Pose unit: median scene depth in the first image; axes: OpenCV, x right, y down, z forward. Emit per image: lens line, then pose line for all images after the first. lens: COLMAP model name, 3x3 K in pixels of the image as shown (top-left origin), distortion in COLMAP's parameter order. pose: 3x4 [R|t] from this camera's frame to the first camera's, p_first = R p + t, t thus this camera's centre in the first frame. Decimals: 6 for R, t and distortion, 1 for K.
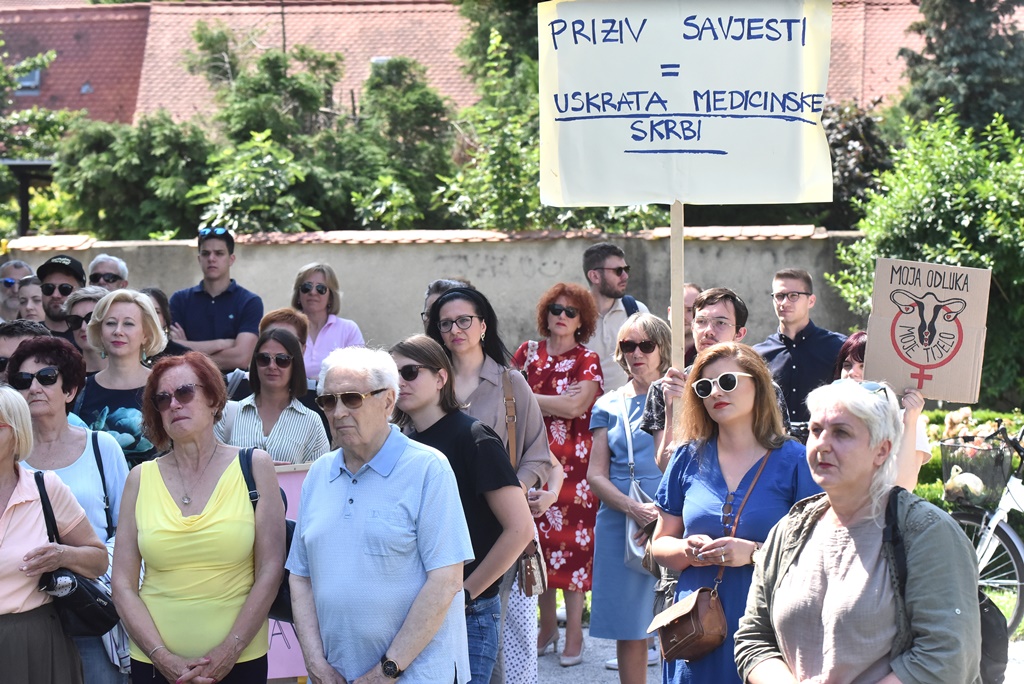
lens RADIAL K [[3082.6, 0, 511.6], [0, 3082.6, 359.7], [0, 0, 1]] dist [0.091080, 0.000000]
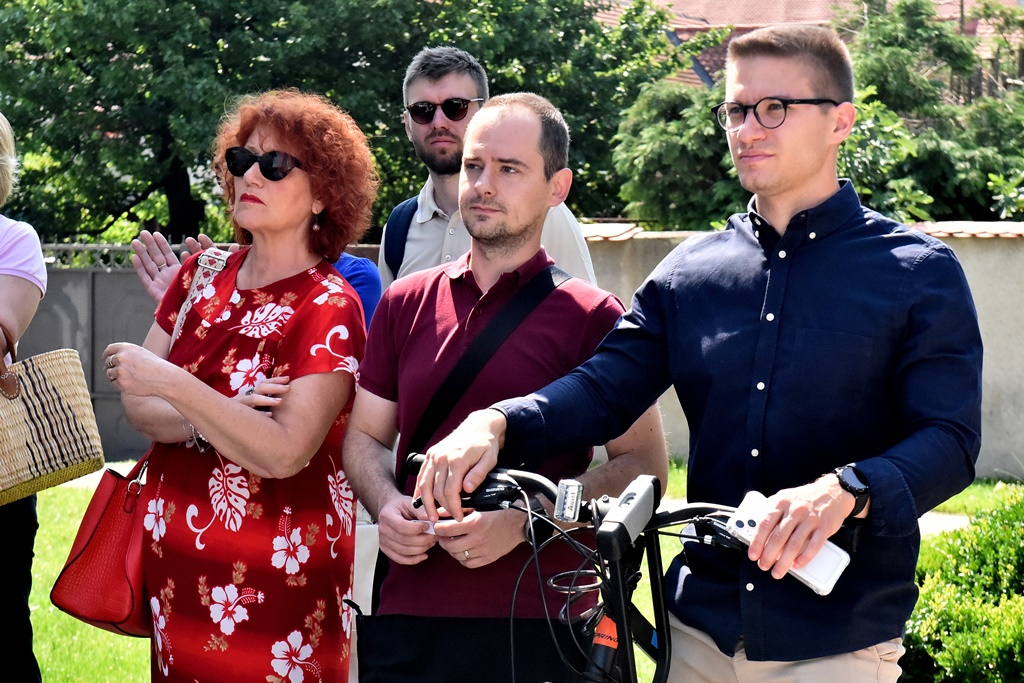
lens RADIAL K [[3026.1, 0, 511.9], [0, 3026.1, 340.8], [0, 0, 1]] dist [0.434790, 0.000000]
pose [[0.954336, 0.032727, -0.296936, 0.059535], [-0.039749, 0.999054, -0.017642, 0.003900], [0.296078, 0.028640, 0.954734, 0.257193]]
